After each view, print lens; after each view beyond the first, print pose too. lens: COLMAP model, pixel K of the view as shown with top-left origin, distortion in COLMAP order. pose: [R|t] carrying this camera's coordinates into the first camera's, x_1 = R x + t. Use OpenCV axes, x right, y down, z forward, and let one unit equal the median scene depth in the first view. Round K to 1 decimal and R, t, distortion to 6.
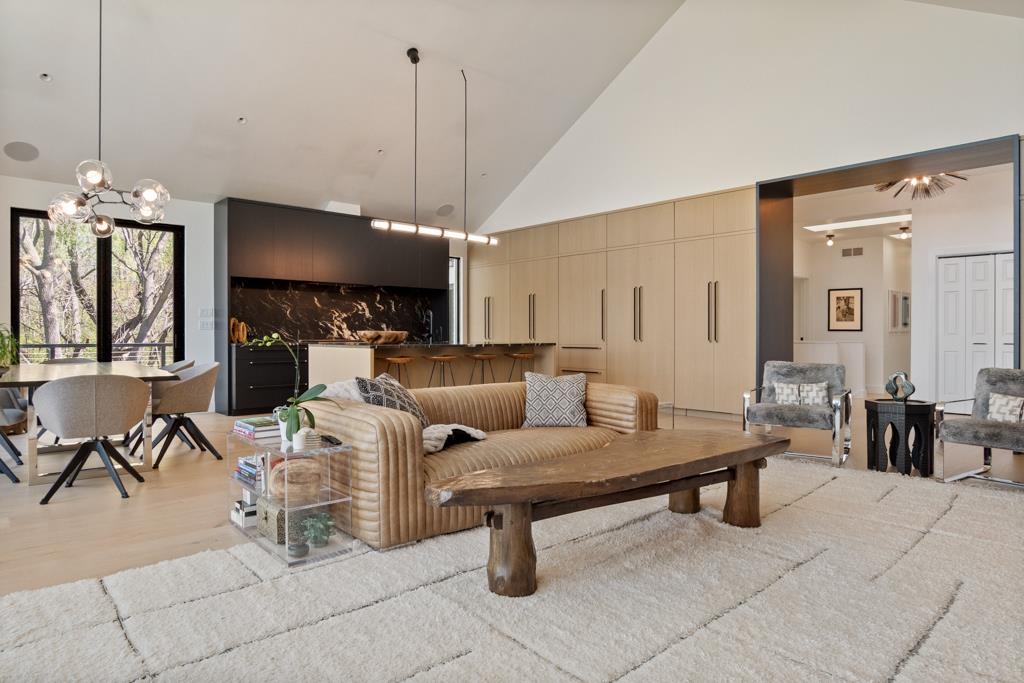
lens RADIAL K [[610.7, 0, 510.6], [0, 610.7, 334.4], [0, 0, 1]] dist [0.000772, -0.001505]
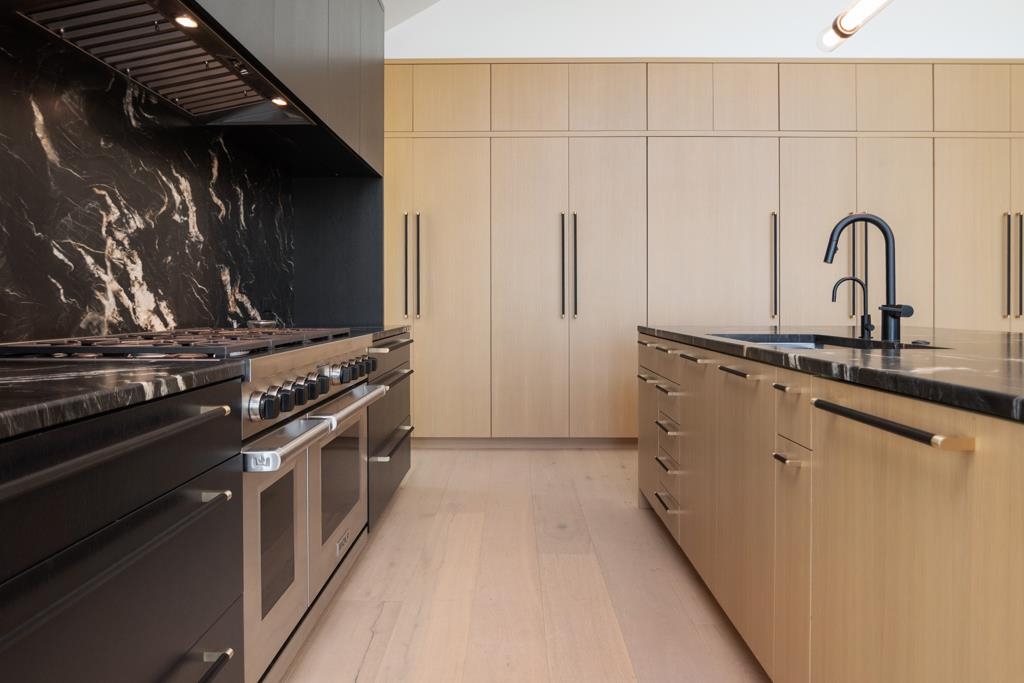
lens RADIAL K [[658.3, 0, 512.8], [0, 658.3, 301.1], [0, 0, 1]] dist [-0.008547, -0.001827]
pose [[0.669495, 0.000168, 0.742816, -0.361102], [0.008601, 0.999931, -0.007978, 0.000470], [-0.742767, 0.011731, 0.669448, 0.746828]]
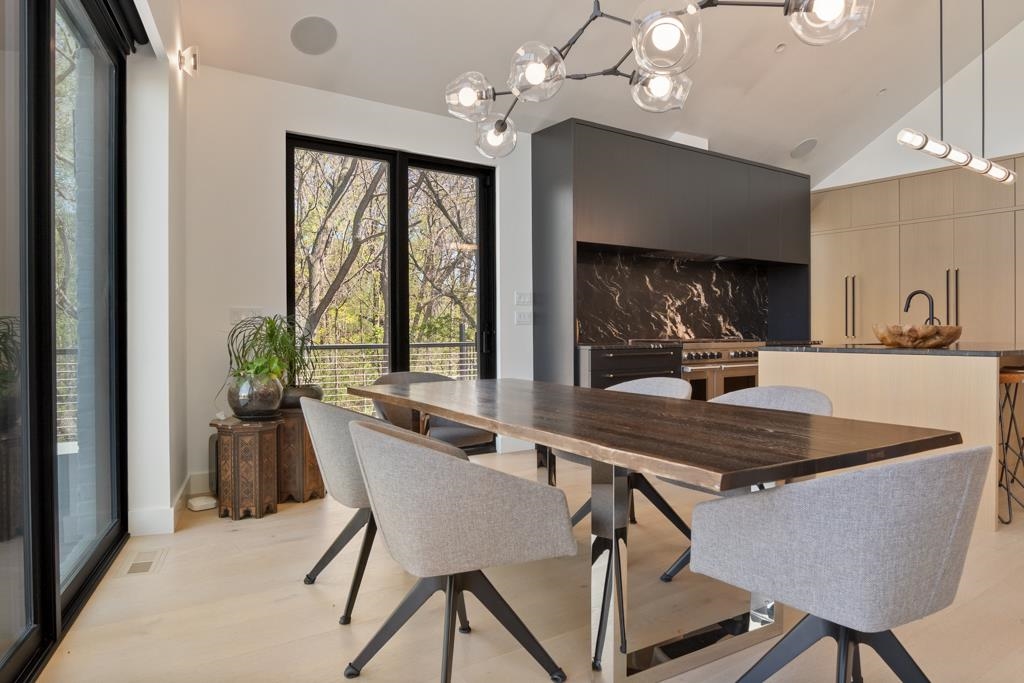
lens RADIAL K [[658.2, 0, 512.0], [0, 658.2, 341.5], [0, 0, 1]] dist [-0.008778, -0.003604]
pose [[0.992957, -0.003552, -0.118425, -0.373289], [0.004096, 0.999982, 0.004346, 0.007629], [0.118407, -0.004800, 0.992954, 0.252870]]
